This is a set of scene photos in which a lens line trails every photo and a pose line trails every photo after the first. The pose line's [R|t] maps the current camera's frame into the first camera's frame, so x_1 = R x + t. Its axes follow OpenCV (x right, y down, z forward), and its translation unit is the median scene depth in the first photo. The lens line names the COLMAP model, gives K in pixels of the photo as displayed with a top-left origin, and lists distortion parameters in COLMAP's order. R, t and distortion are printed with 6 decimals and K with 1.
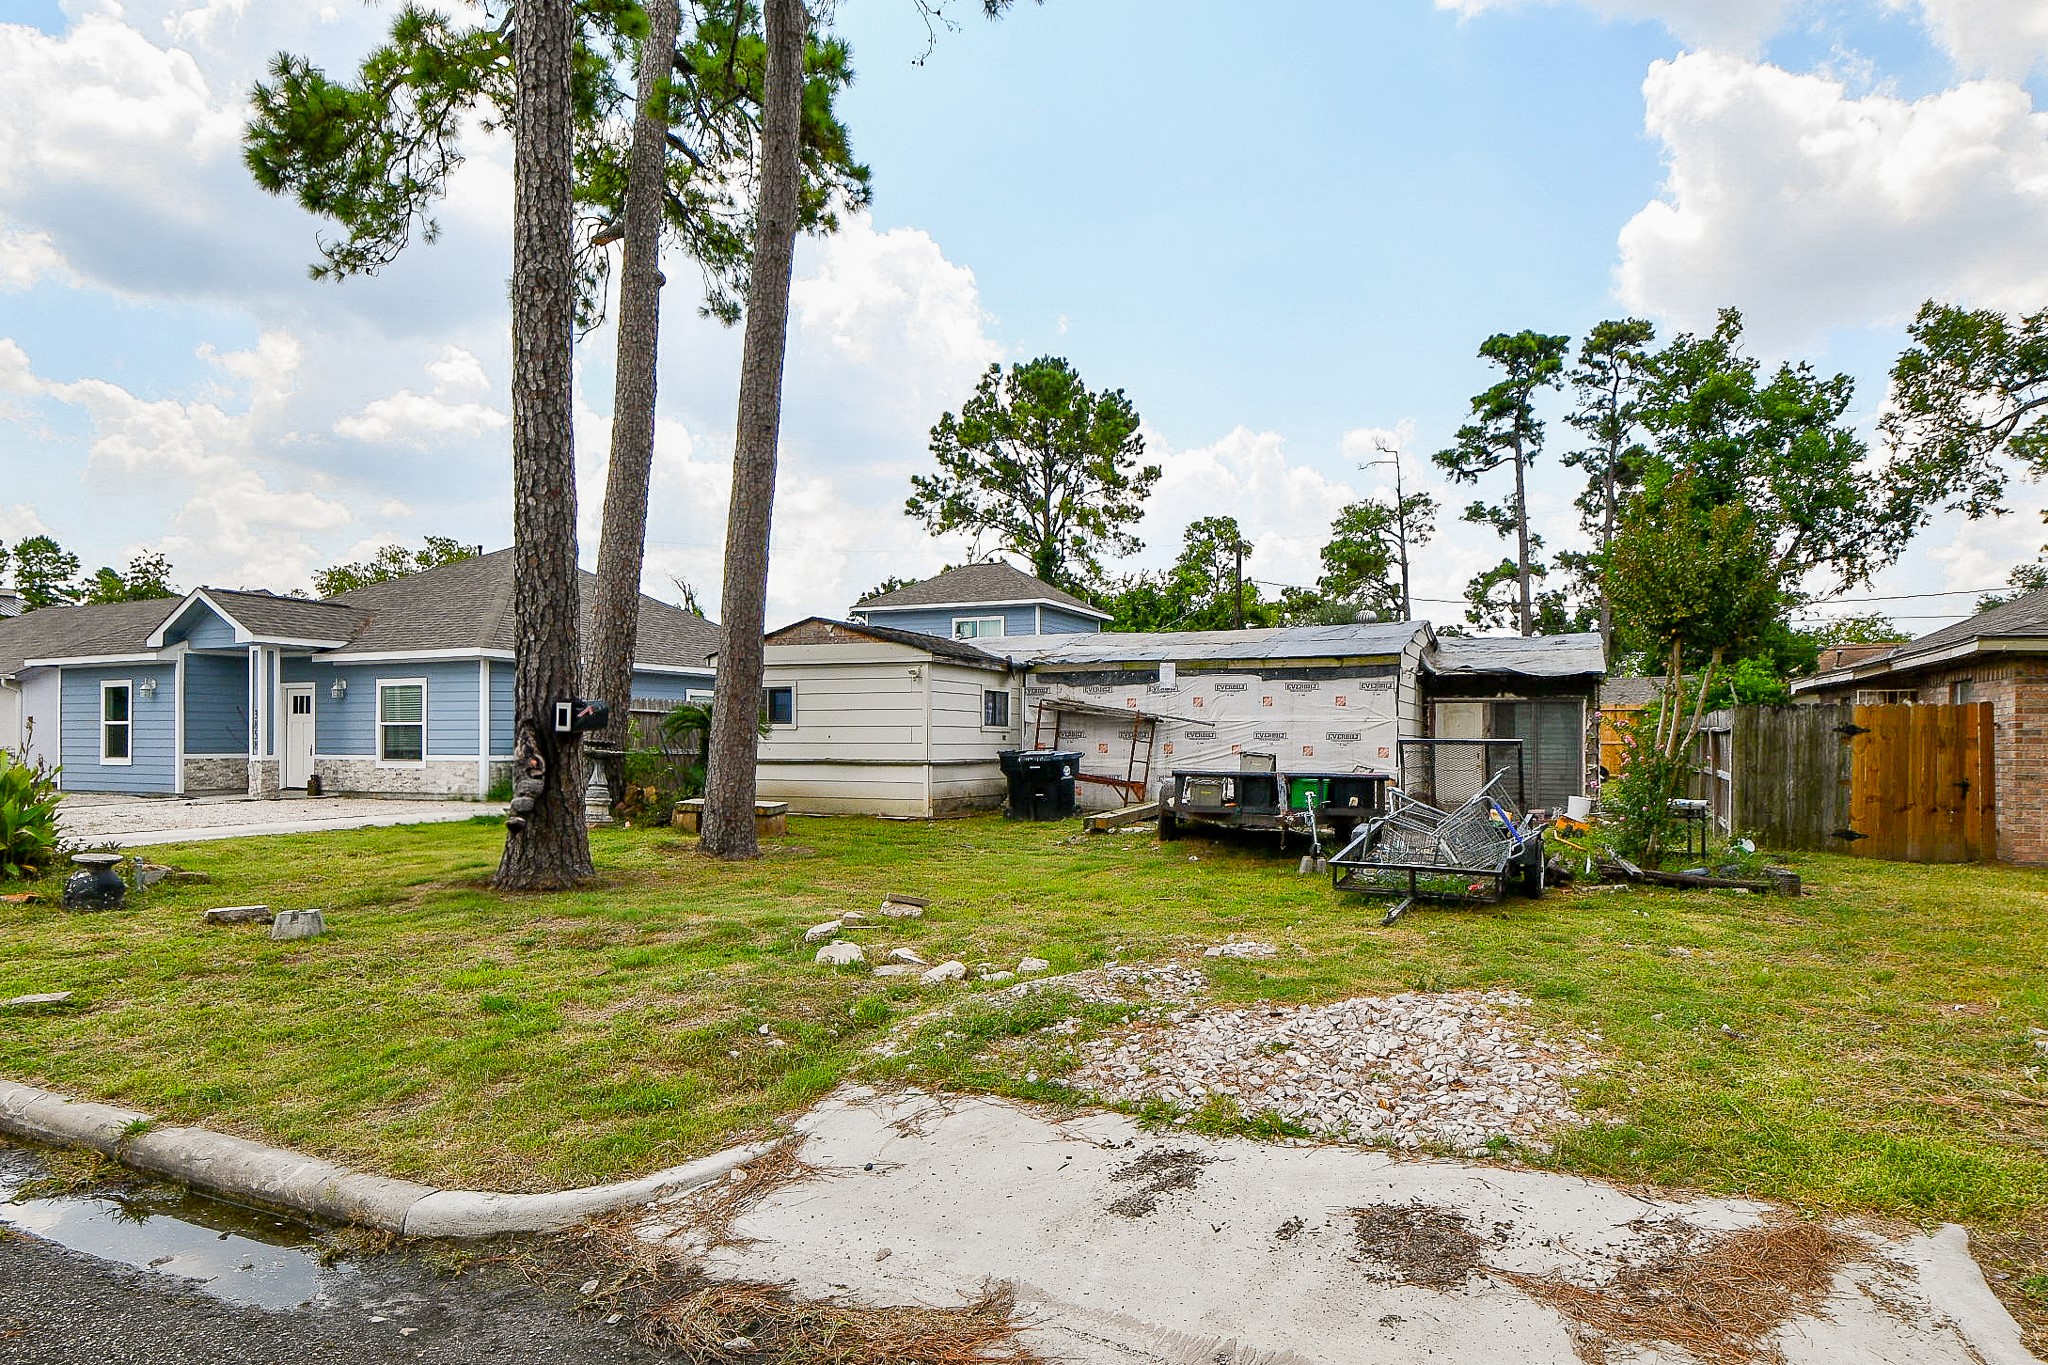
lens RADIAL K [[1135.9, 0, 1104.9], [0, 1135.9, 737.1], [0, 0, 1]] dist [0.037605, -0.055893]
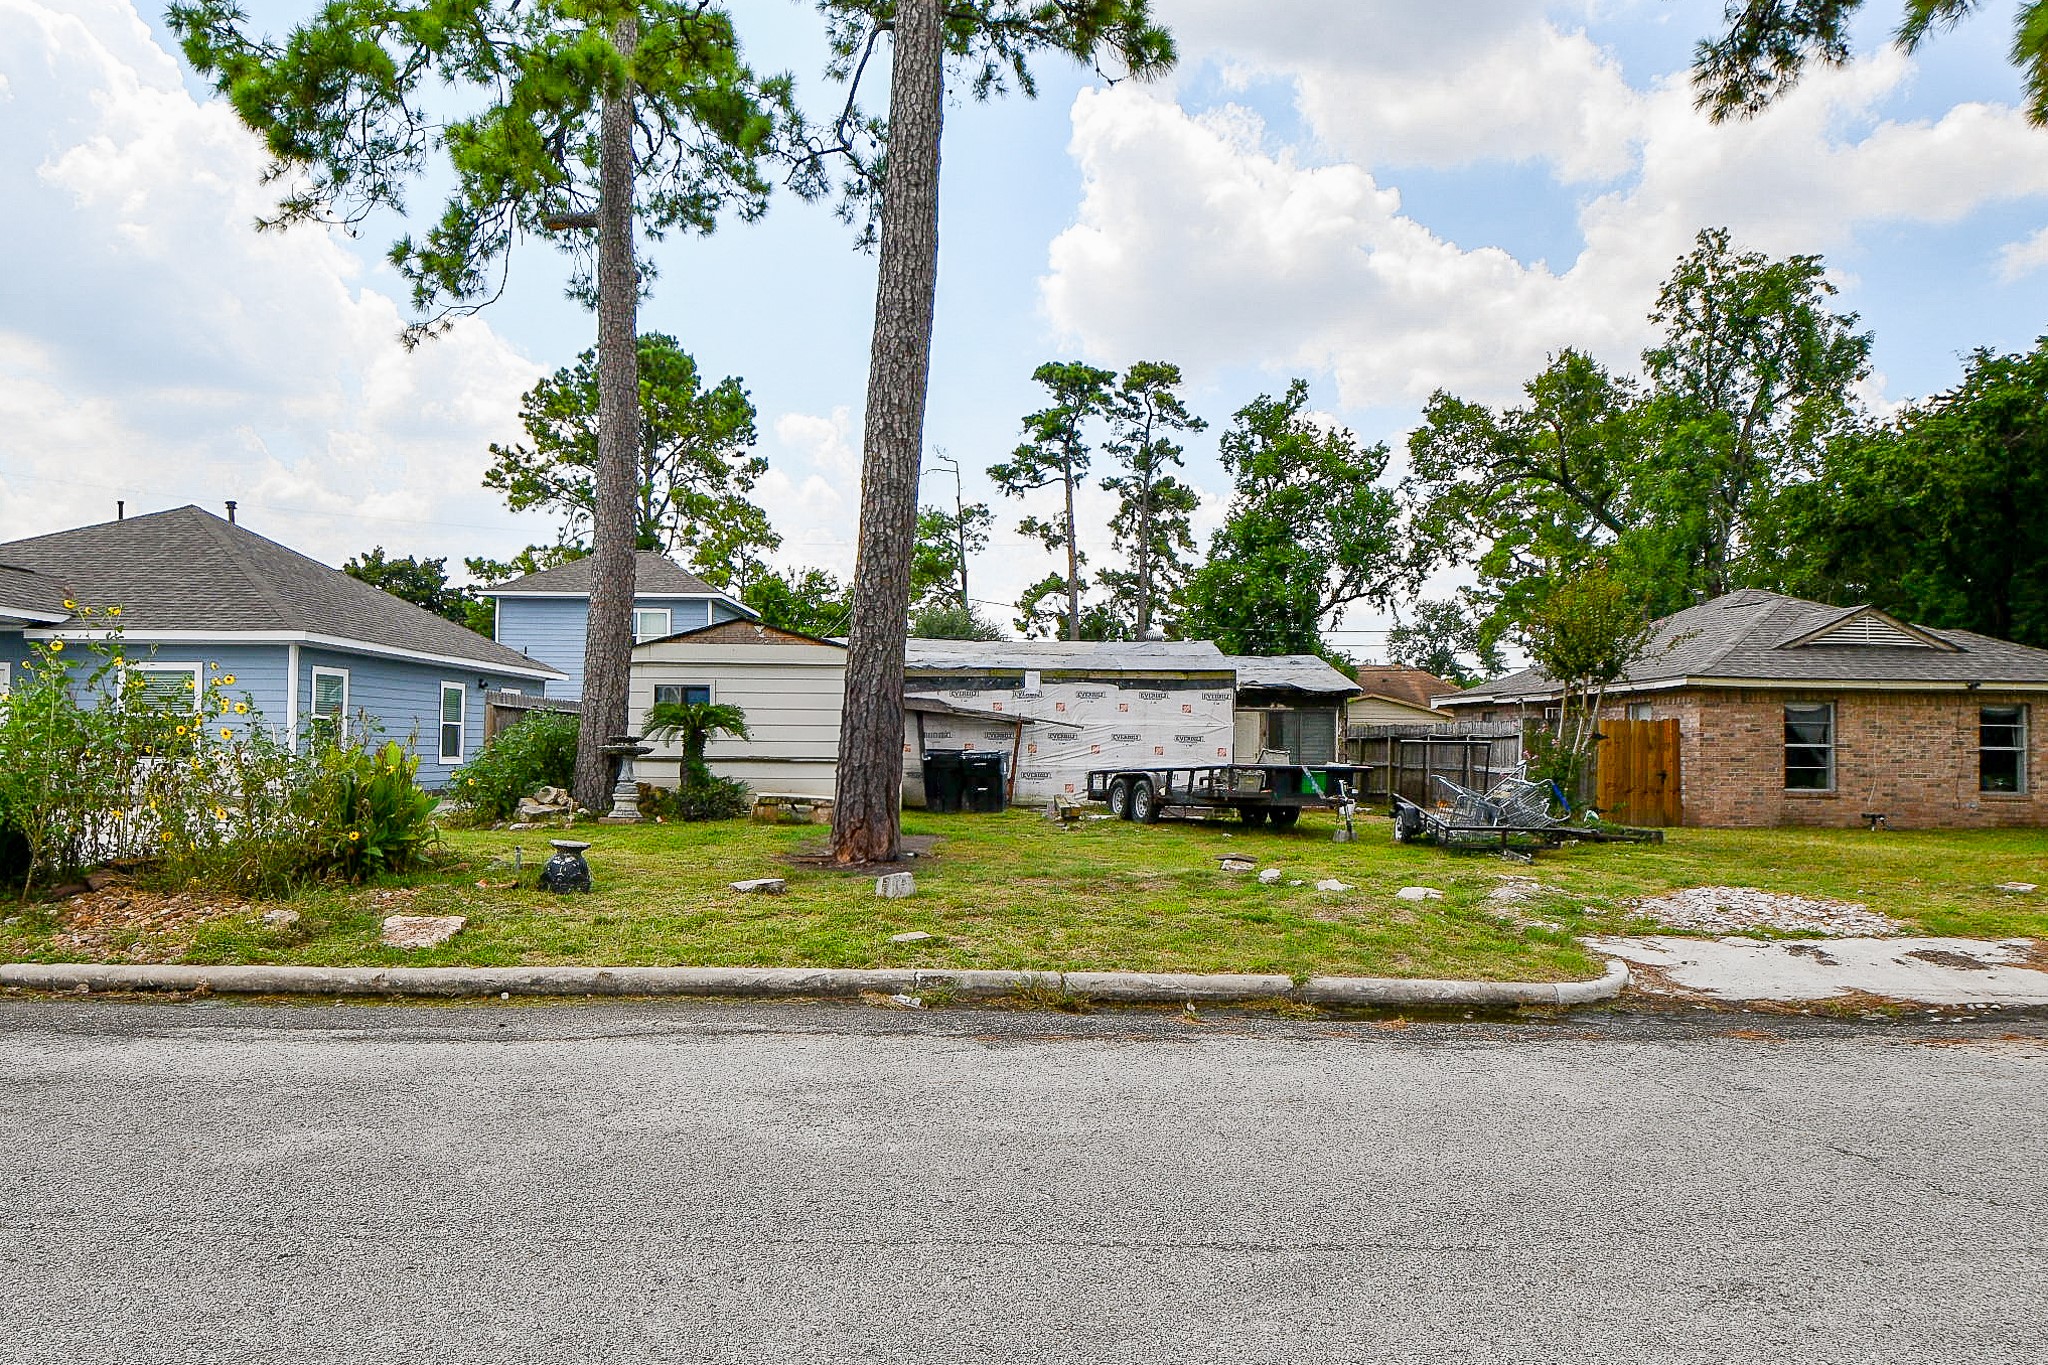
lens RADIAL K [[1216.6, 0, 1012.0], [0, 1216.6, 707.1], [0, 0, 1]] dist [0.029698, -0.000472]
pose [[0.925039, 0.017338, 0.379477, -0.157497], [-0.006993, 0.999566, -0.028622, 0.001540], [-0.379809, 0.023823, 0.924758, -0.036141]]
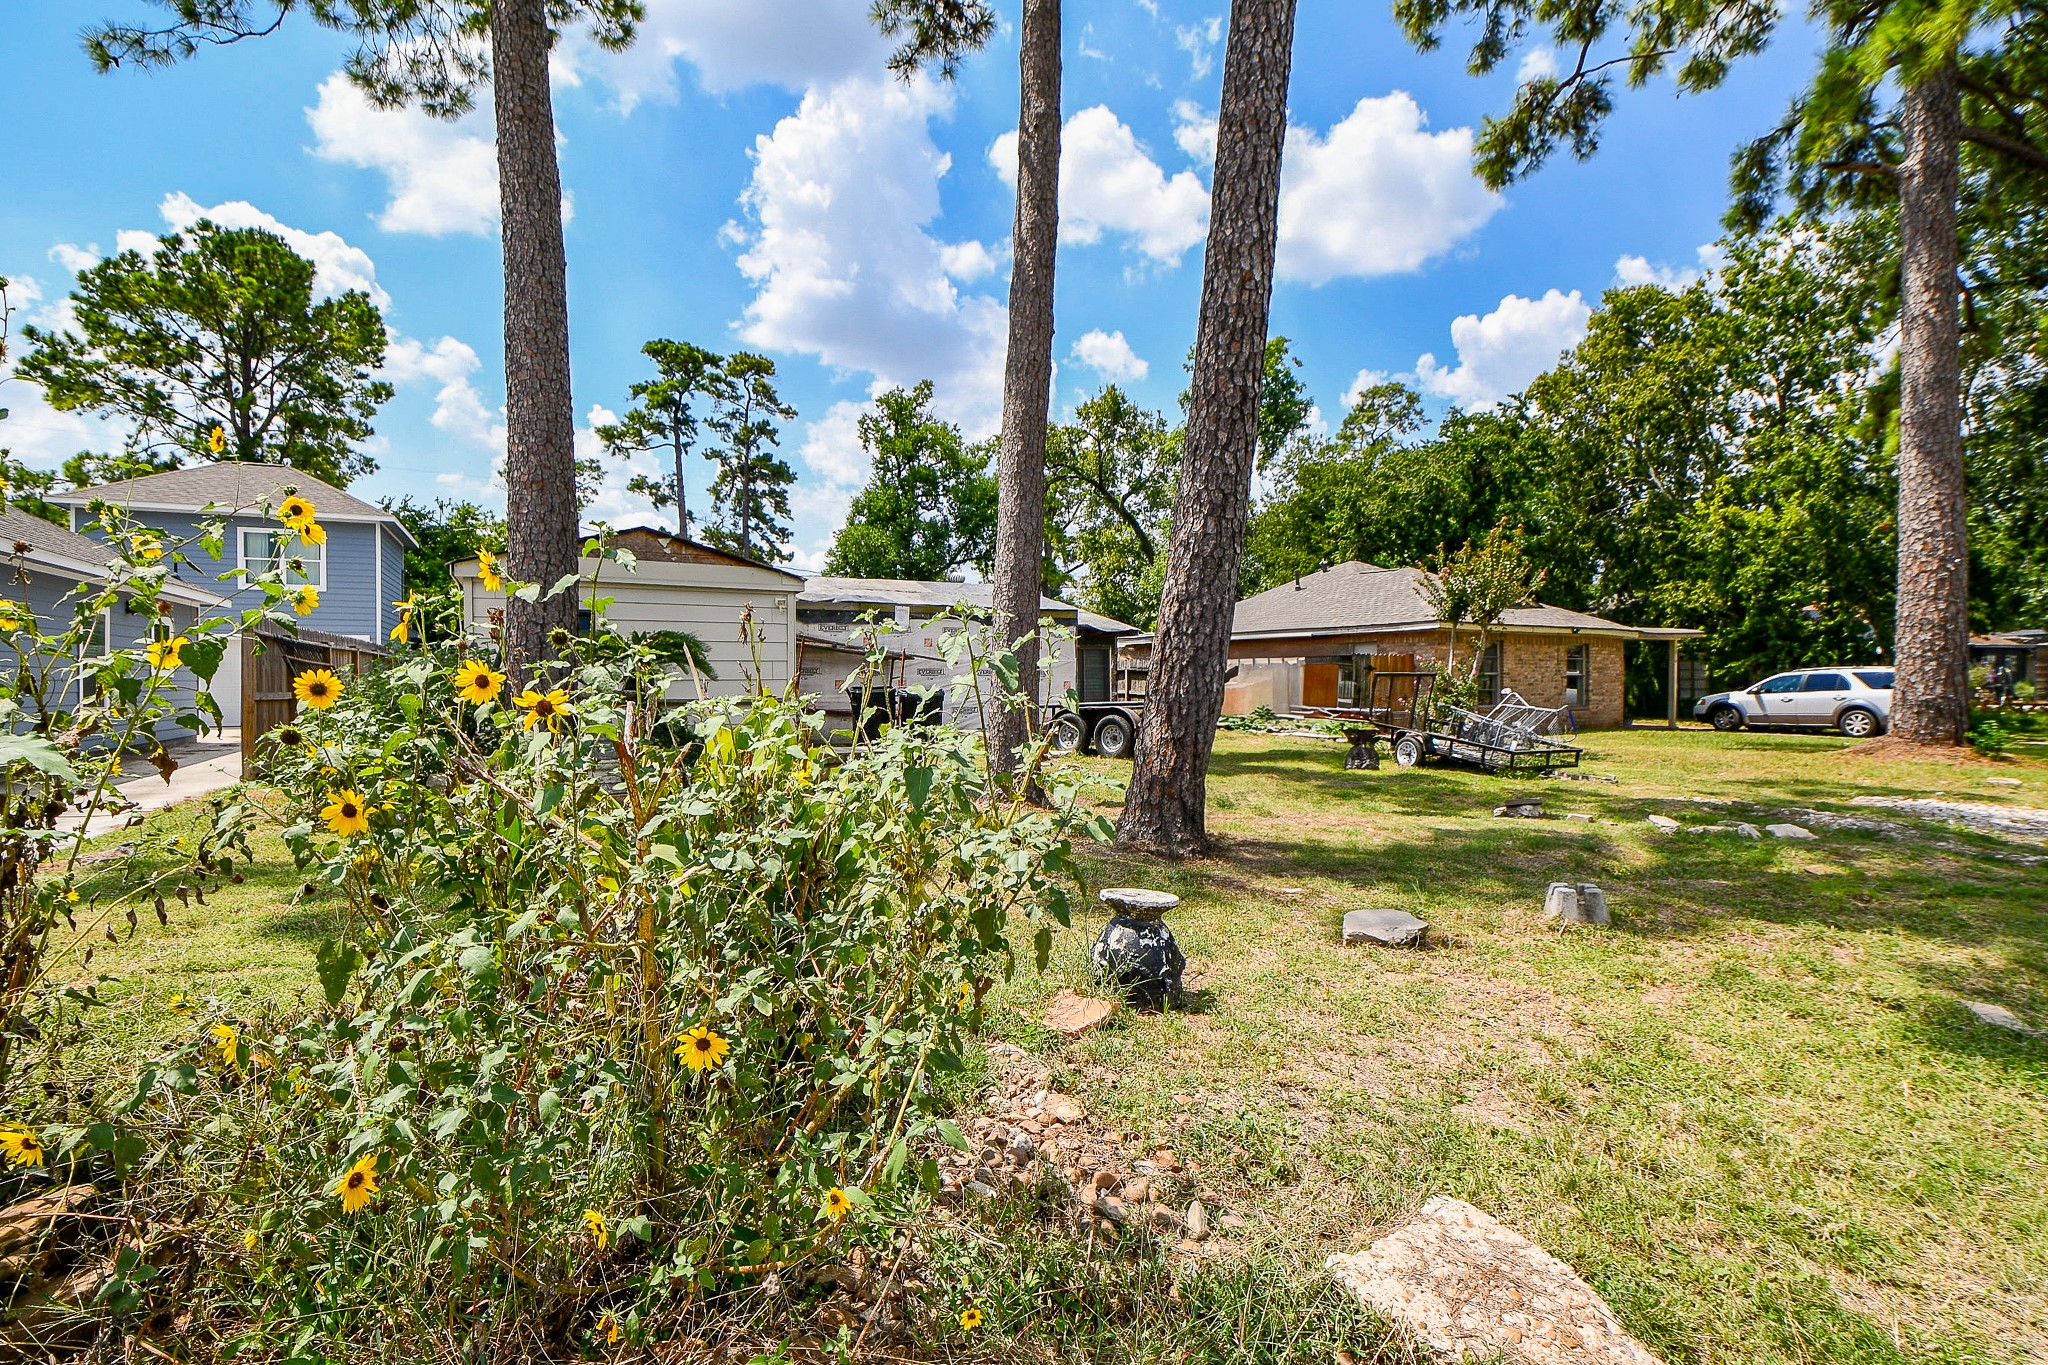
lens RADIAL K [[914.8, 0, 1031.3], [0, 914.8, 685.4], [0, 0, 1]] dist [0.011800, -0.023211]
pose [[0.635942, -0.009696, 0.771676, -0.208729], [0.002820, 0.999944, 0.010240, 0.001014], [-0.771732, -0.004336, 0.635933, 0.127955]]
